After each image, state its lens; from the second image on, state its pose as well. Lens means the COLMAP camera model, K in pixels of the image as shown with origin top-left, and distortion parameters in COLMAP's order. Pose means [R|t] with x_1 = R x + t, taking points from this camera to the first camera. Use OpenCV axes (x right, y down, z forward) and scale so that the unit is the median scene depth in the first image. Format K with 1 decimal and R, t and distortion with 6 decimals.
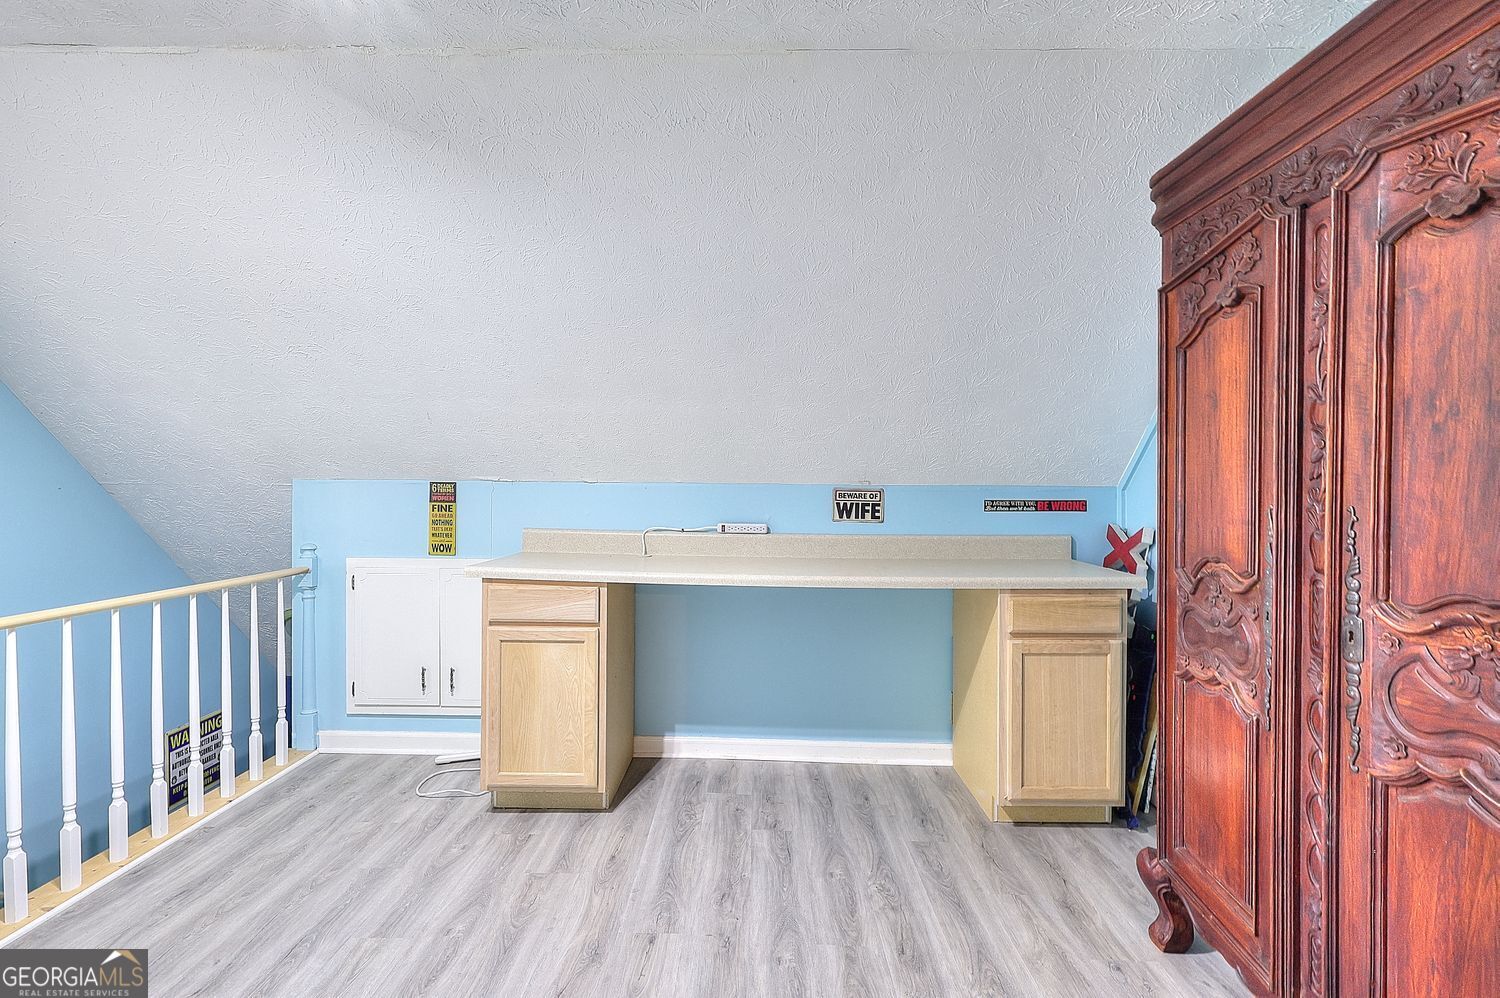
lens RADIAL K [[692.1, 0, 748.6], [0, 692.1, 492.6], [0, 0, 1]] dist [-0.001140, 0.000277]
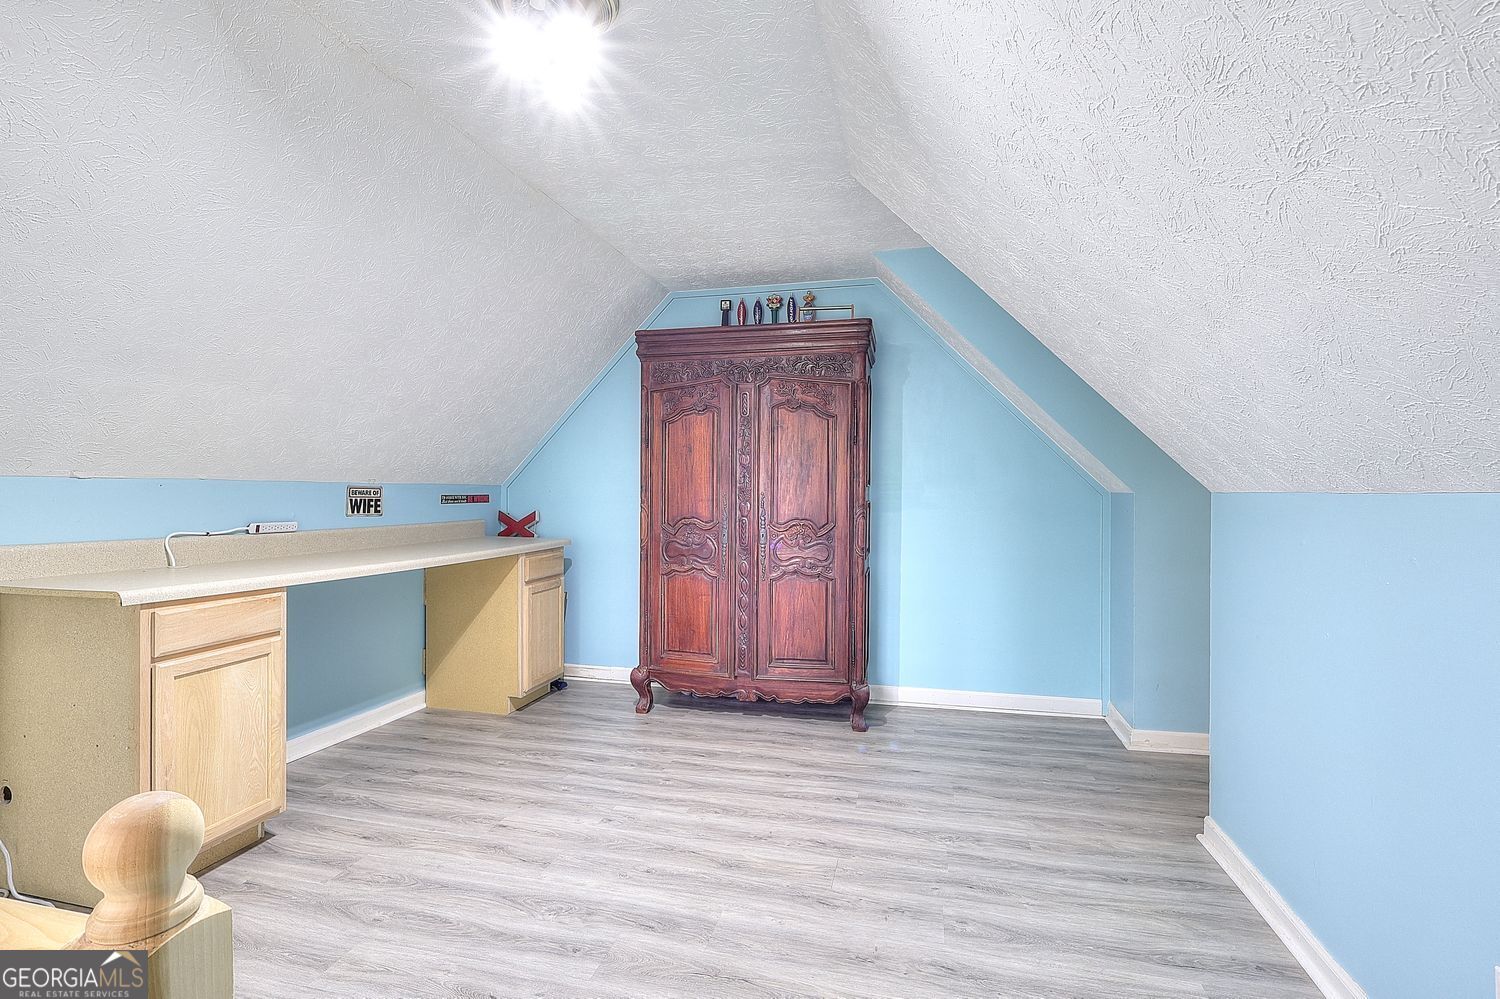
lens RADIAL K [[692.1, 0, 747.4], [0, 692.1, 496.1], [0, 0, 1]] dist [-0.001140, 0.000277]
pose [[0.231461, -0.012933, 0.972758, -0.885710], [0.004547, 0.999915, 0.012212, -0.000980], [-0.972834, 0.001596, 0.231500, 0.157410]]
